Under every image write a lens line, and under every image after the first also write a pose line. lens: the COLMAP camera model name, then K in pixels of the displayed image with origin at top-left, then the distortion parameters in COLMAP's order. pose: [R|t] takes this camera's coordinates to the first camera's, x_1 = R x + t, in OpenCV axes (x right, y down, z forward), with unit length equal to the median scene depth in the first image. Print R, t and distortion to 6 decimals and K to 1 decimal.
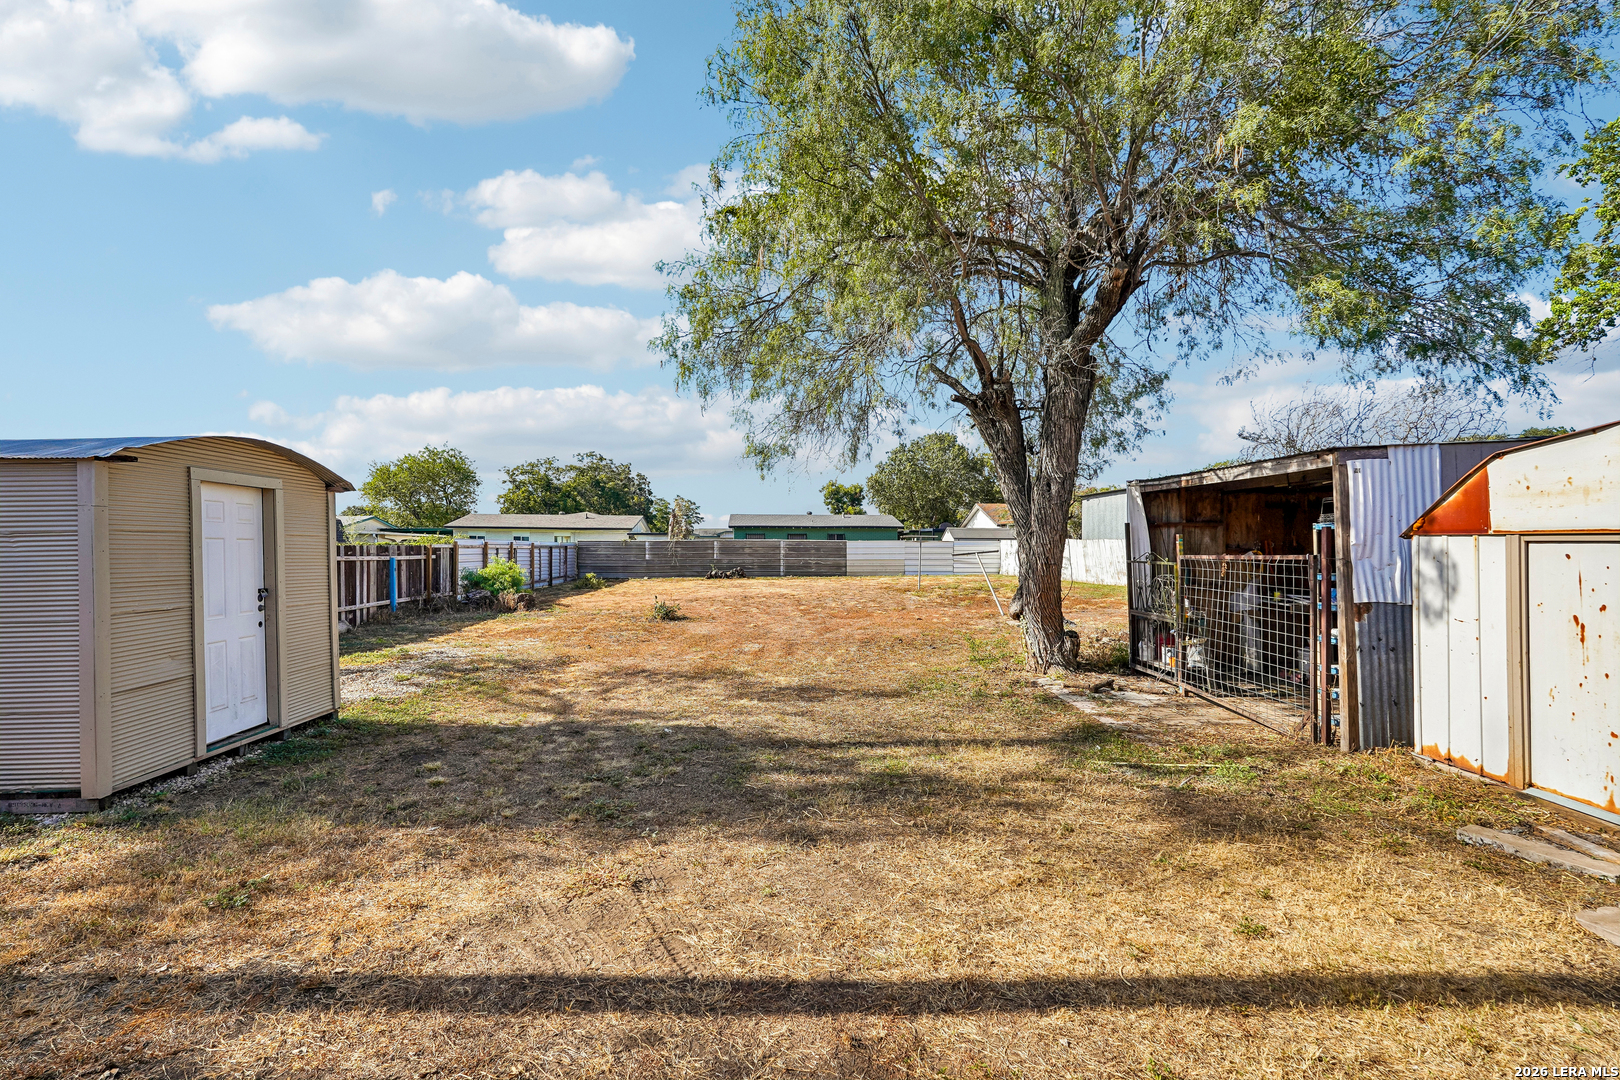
lens RADIAL K [[719.3, 0, 806.4], [0, 719.3, 544.6], [0, 0, 1]] dist [-0.013474, 0.009390]
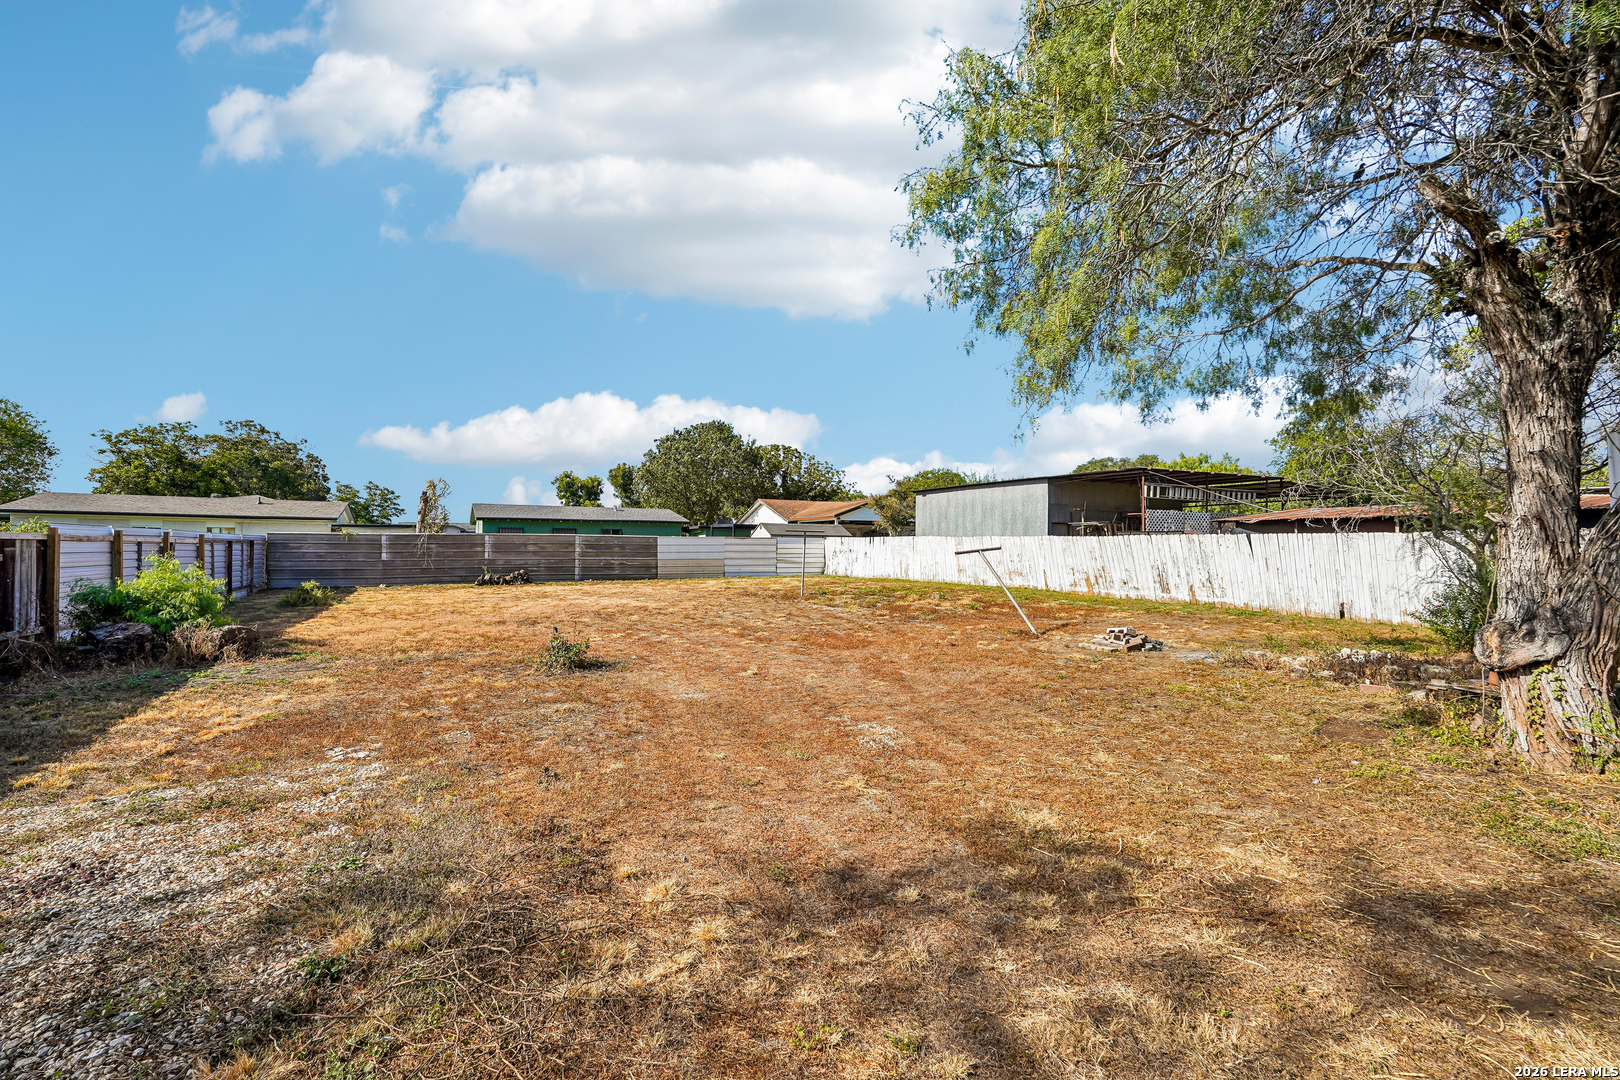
lens RADIAL K [[706.6, 0, 795.5], [0, 706.6, 547.3], [0, 0, 1]] dist [-0.003310, 0.000506]
pose [[0.924485, 0.002611, 0.381210, -0.482177], [-0.004936, 0.999975, 0.005122, 0.010767], [-0.381187, -0.006617, 0.924474, 0.838306]]
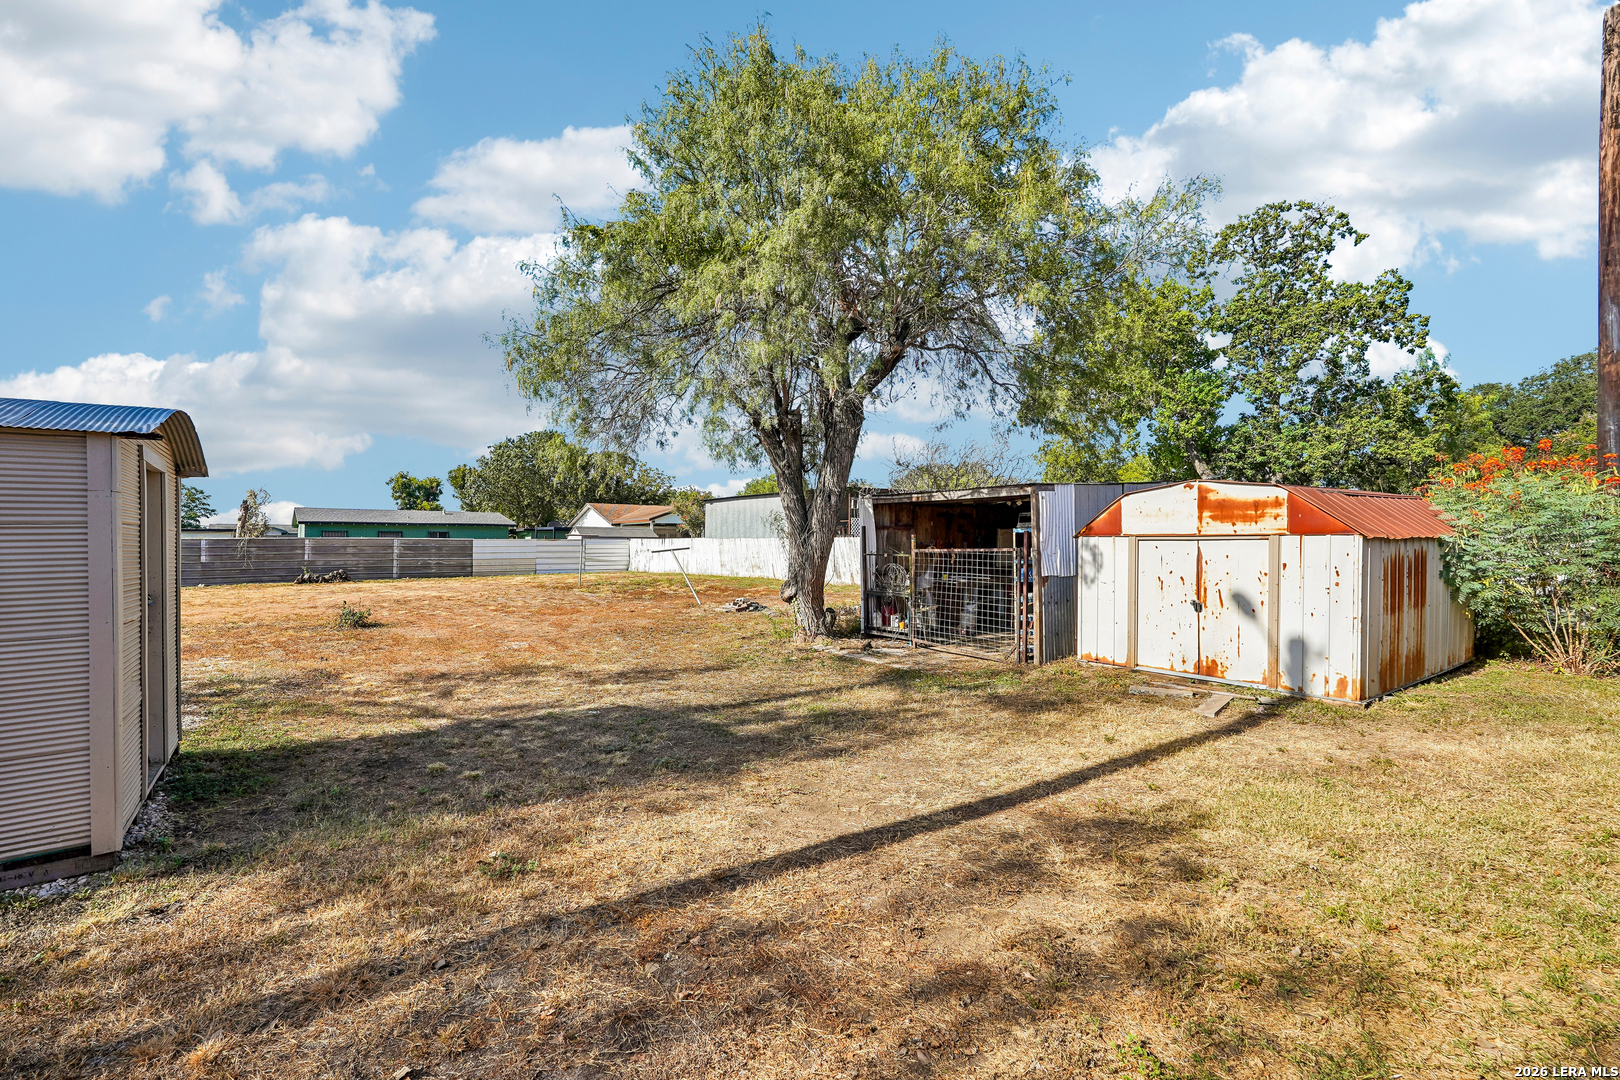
lens RADIAL K [[706.6, 0, 795.5], [0, 706.6, 547.3], [0, 0, 1]] dist [-0.003310, 0.000506]
pose [[0.838863, -0.004183, 0.544327, -0.421059], [0.001089, 0.999981, 0.006007, 0.001775], [-0.544342, -0.004446, 0.838852, -0.051489]]
